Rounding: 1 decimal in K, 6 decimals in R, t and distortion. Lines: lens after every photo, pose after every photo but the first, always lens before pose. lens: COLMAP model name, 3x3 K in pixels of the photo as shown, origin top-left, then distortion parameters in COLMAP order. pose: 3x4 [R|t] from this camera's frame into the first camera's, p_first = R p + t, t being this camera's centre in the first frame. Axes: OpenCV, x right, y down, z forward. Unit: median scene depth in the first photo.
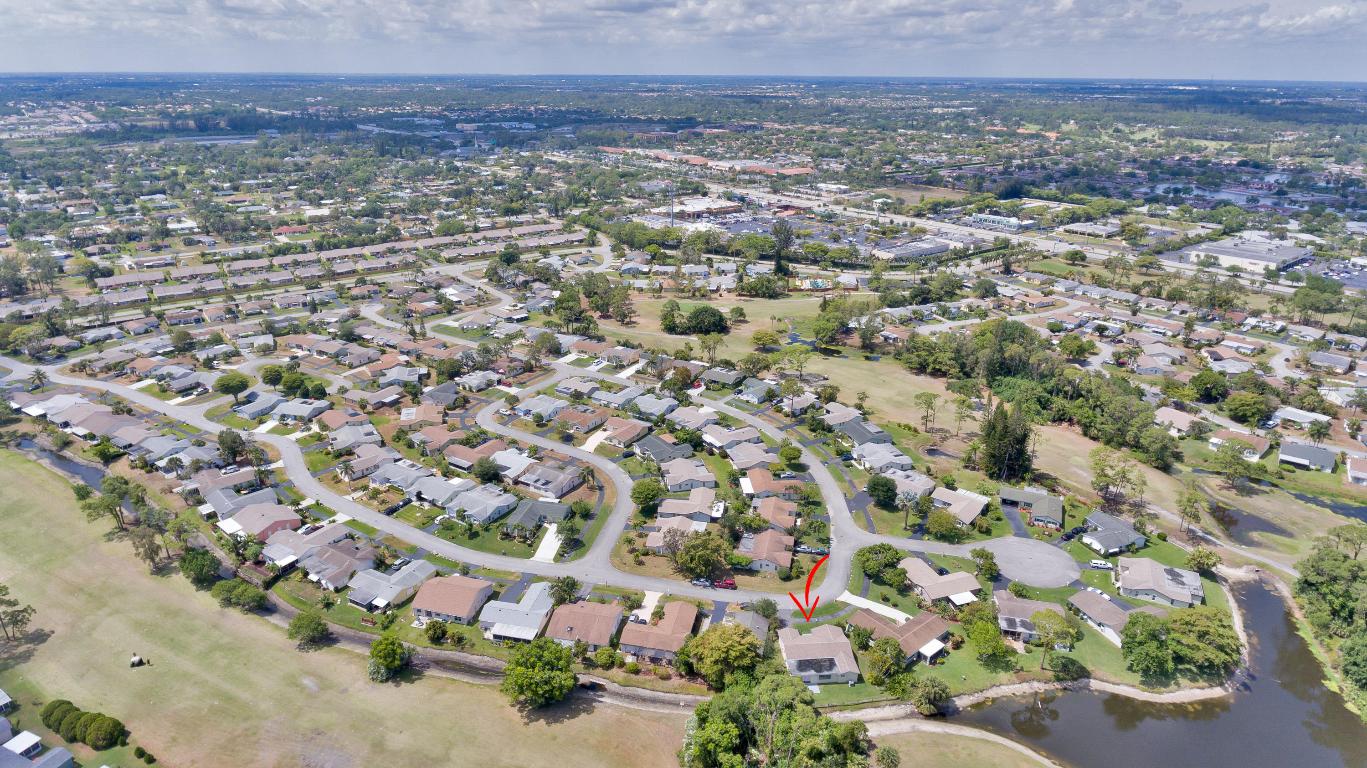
lens RADIAL K [[803.4, 0, 677.5], [0, 803.4, 374.2], [0, 0, 1]] dist [0.001187, -0.002480]
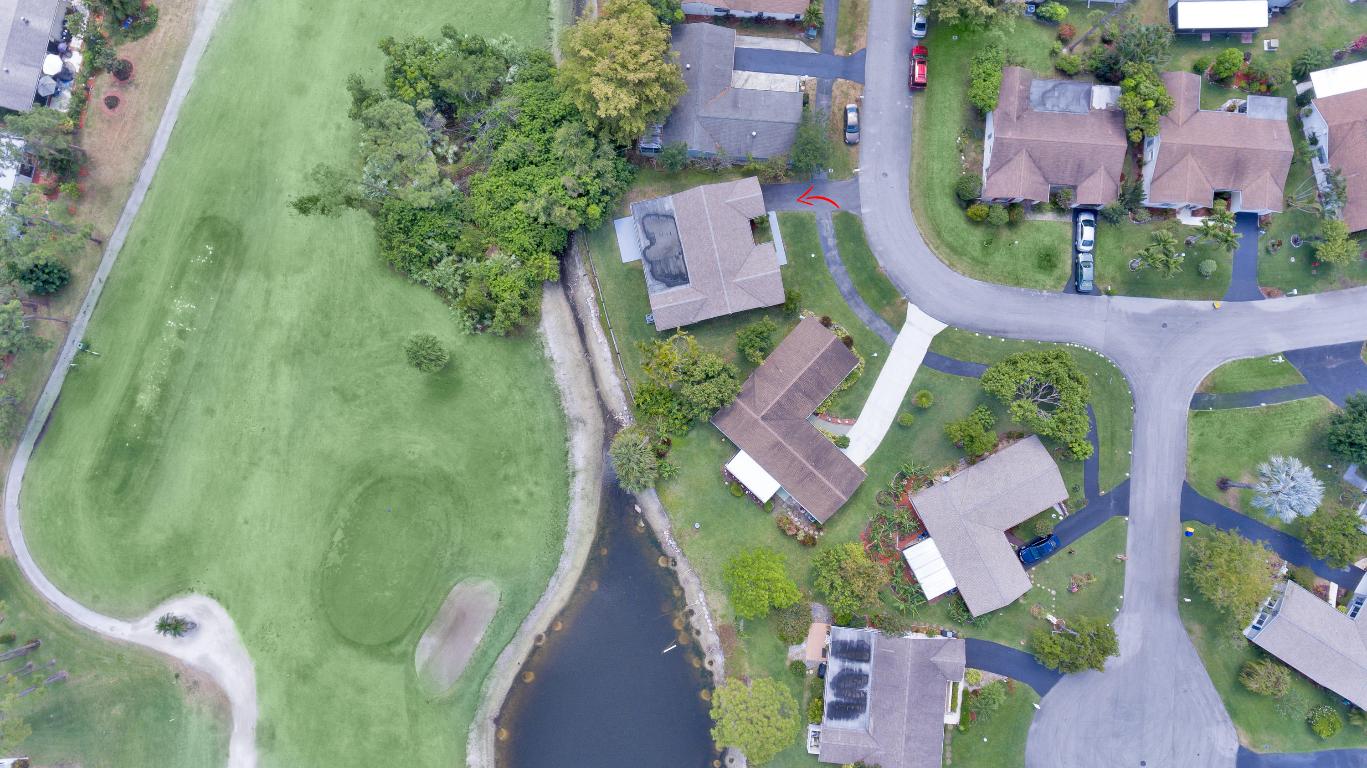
lens RADIAL K [[803.4, 0, 677.5], [0, 803.4, 374.2], [0, 0, 1]] dist [0.001187, -0.002480]
pose [[0.141565, 0.988518, -0.052840, 0.155227], [-0.331354, 0.097616, 0.938443, -0.072941], [0.932826, -0.115342, 0.341368, 0.447998]]
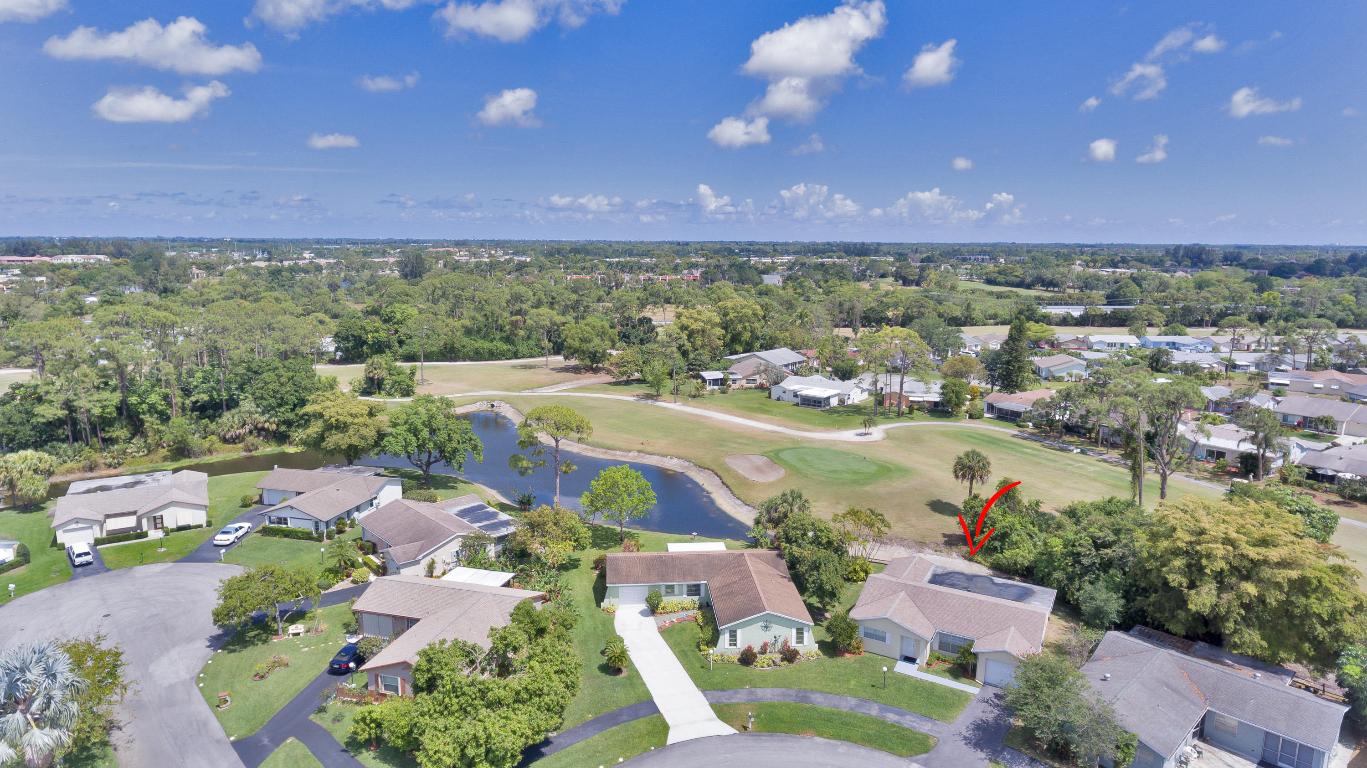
lens RADIAL K [[803.4, 0, 677.5], [0, 803.4, 374.2], [0, 0, 1]] dist [0.001187, -0.002480]
pose [[-0.826607, -0.106553, 0.552601, 0.044558], [0.186929, 0.874183, 0.448177, 0.023092], [-0.530829, 0.473763, -0.702687, 0.731022]]
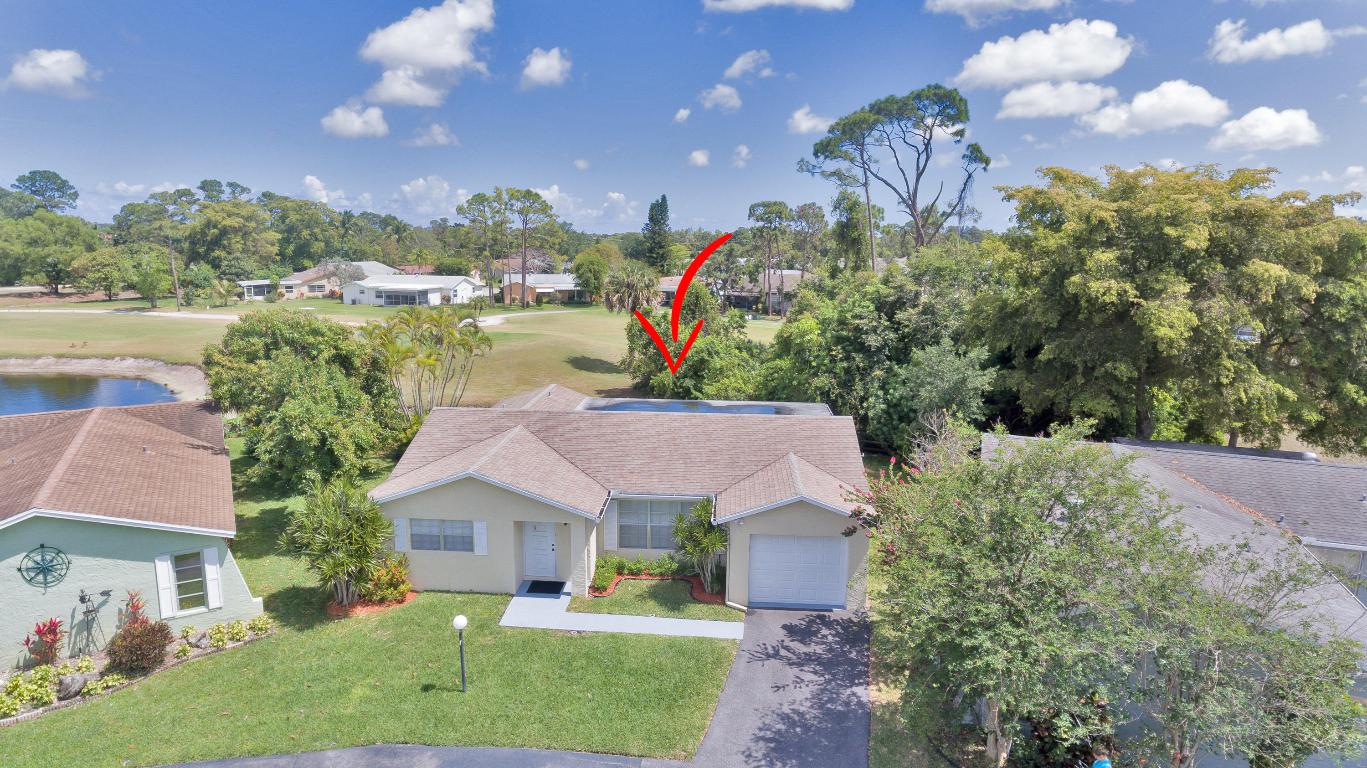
lens RADIAL K [[803.4, 0, 677.5], [0, 803.4, 374.2], [0, 0, 1]] dist [0.001187, -0.002480]
pose [[-0.988967, -0.039574, 0.142754, 0.080617], [0.038013, 0.863596, 0.502750, 0.139900], [-0.143177, 0.502630, -0.852563, 0.638134]]
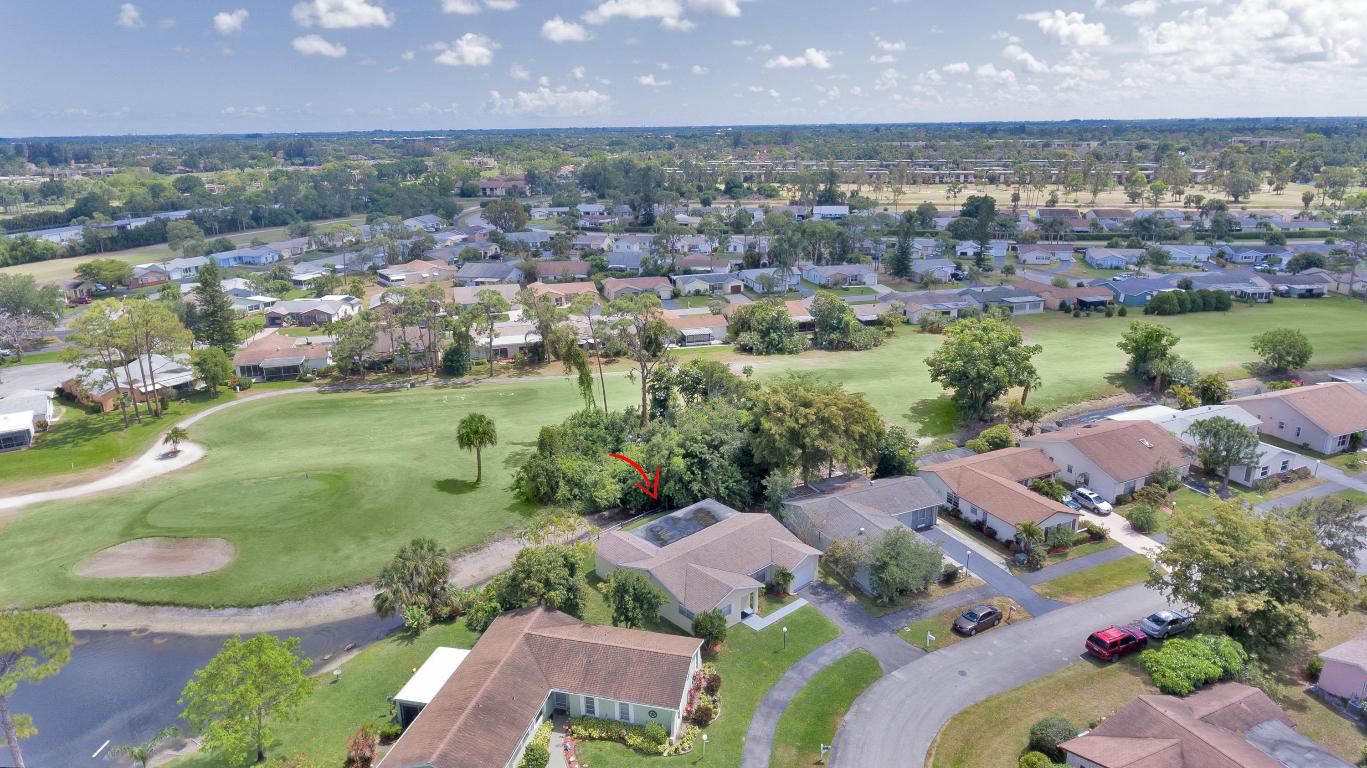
lens RADIAL K [[823.2, 0, 683.5], [0, 823.2, 384.0], [0, 0, 1]] dist [-0.001609, 0.000281]
pose [[-0.793547, 0.184607, -0.579830, 0.230416], [-0.209161, 0.812062, 0.544800, 0.028283], [0.571432, 0.553602, -0.605797, 0.675794]]
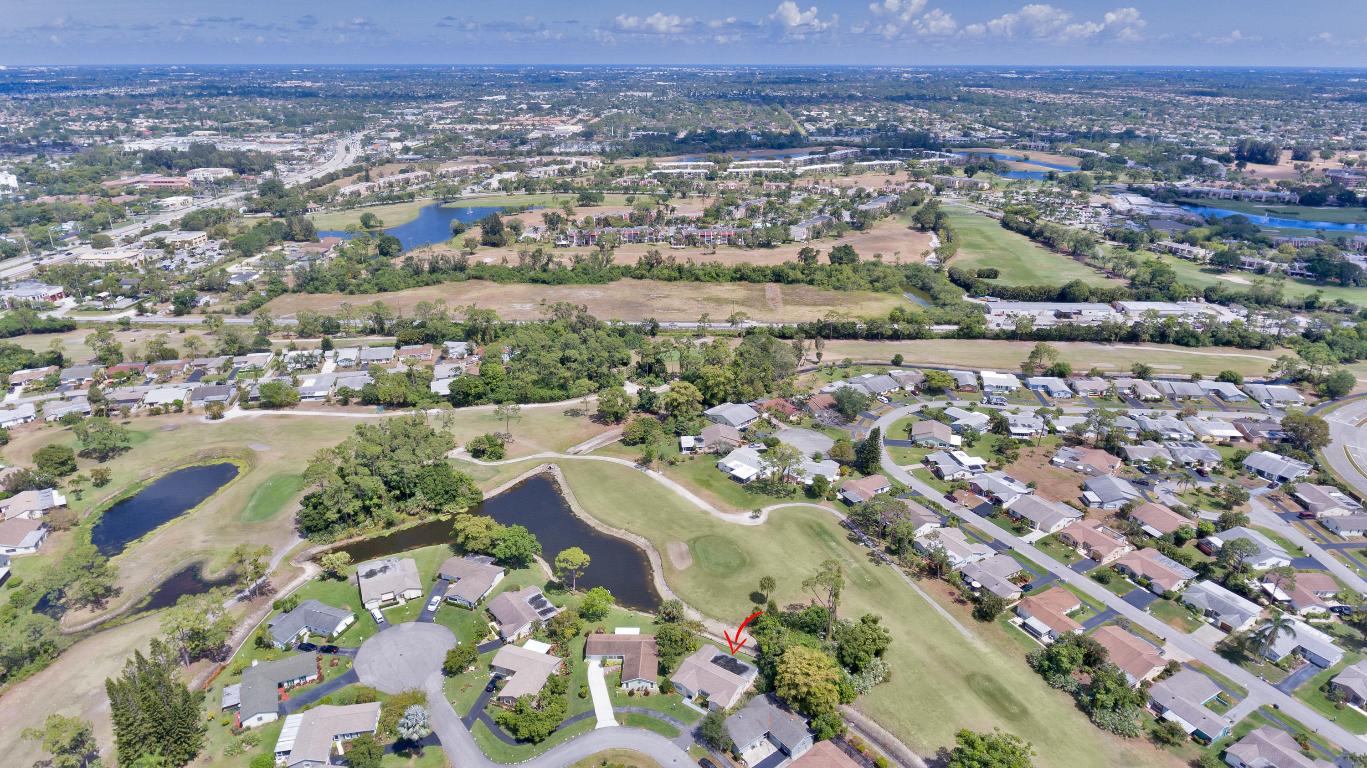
lens RADIAL K [[803.4, 0, 677.5], [0, 803.4, 374.2], [0, 0, 1]] dist [0.001187, -0.002480]
pose [[-0.770228, -0.242143, 0.590013, -0.176412], [0.218222, 0.769220, 0.600566, -0.335893], [-0.599273, 0.591326, -0.539634, 0.767101]]
